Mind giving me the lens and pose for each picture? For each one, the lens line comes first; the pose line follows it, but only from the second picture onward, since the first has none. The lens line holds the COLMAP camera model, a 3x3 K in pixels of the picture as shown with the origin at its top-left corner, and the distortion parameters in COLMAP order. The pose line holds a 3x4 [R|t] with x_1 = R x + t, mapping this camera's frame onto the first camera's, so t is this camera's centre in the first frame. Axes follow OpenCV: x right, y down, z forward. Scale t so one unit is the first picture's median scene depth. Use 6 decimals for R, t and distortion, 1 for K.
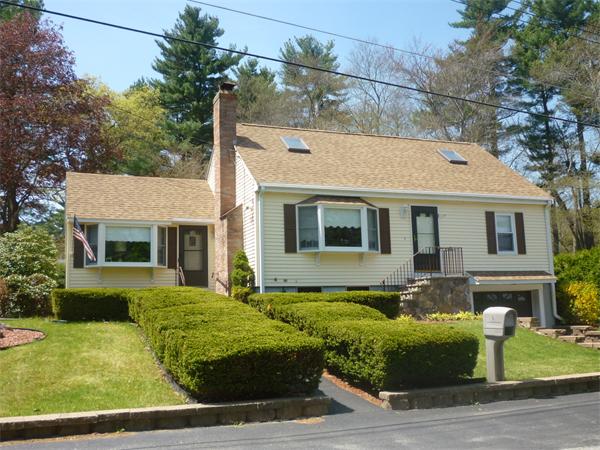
lens RADIAL K [[602.6, 0, 299.0], [0, 602.6, 228.2], [0, 0, 1]] dist [-0.024168, 0.000000]
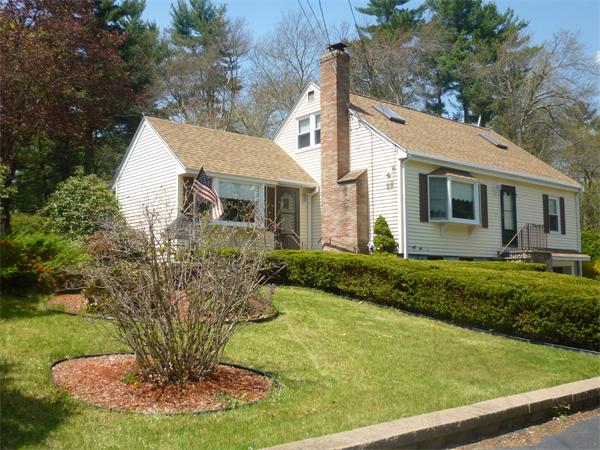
lens RADIAL K [[602.6, 0, 299.2], [0, 602.6, 221.5], [0, 0, 1]] dist [-0.024168, 0.000000]
pose [[0.951035, 0.057503, 0.303687, -0.500226], [-0.068403, 0.997335, 0.025370, 0.027705], [-0.301419, -0.044901, 0.952434, 0.090897]]
